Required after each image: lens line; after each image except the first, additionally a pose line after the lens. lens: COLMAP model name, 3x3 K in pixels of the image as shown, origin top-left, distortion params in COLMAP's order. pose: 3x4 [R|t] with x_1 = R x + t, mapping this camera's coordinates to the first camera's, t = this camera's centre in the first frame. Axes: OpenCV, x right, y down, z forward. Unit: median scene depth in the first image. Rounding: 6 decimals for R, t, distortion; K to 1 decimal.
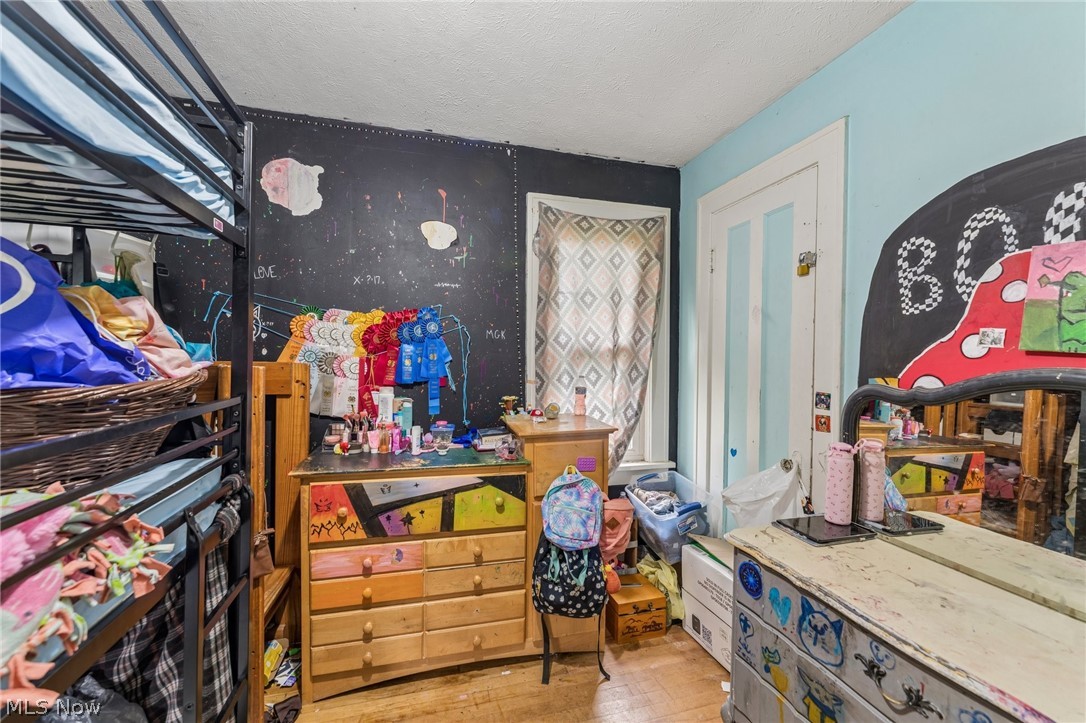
lens RADIAL K [[431.2, 0, 541.5], [0, 431.2, 363.8], [0, 0, 1]] dist [-0.004691, -0.000041]
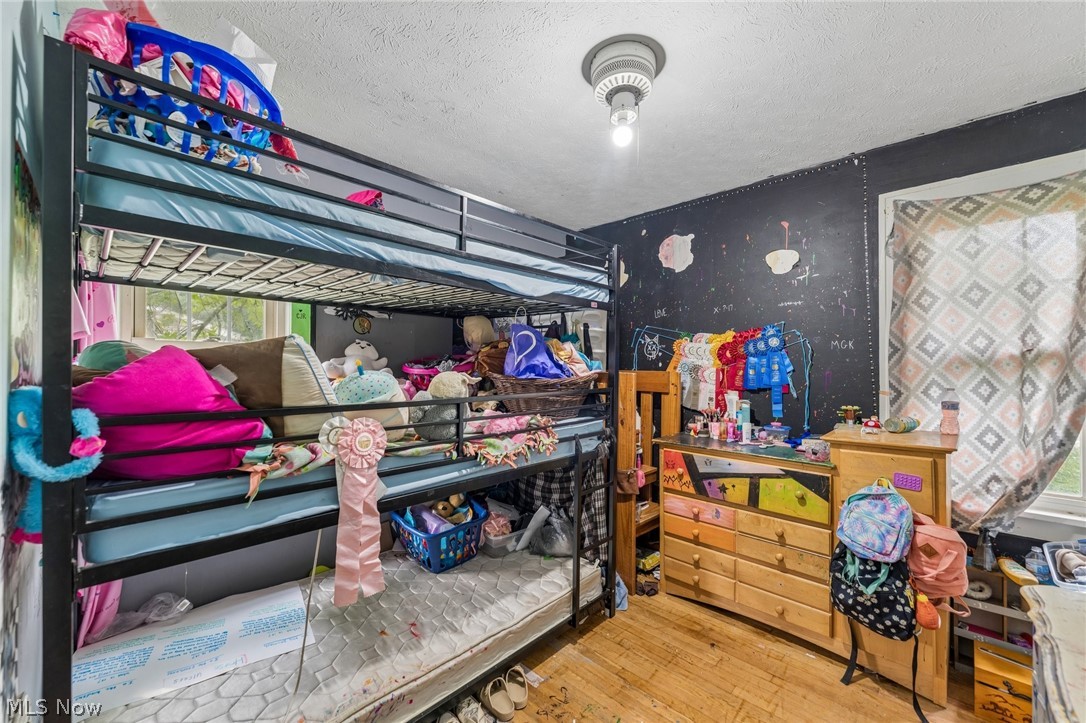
lens RADIAL K [[431.2, 0, 541.5], [0, 431.2, 363.8], [0, 0, 1]] dist [-0.004691, -0.000041]
pose [[0.498471, -0.014514, -0.866785, 0.467962], [-0.011211, 0.999668, -0.023186, 0.009151], [0.866834, 0.021275, 0.498143, -0.132944]]
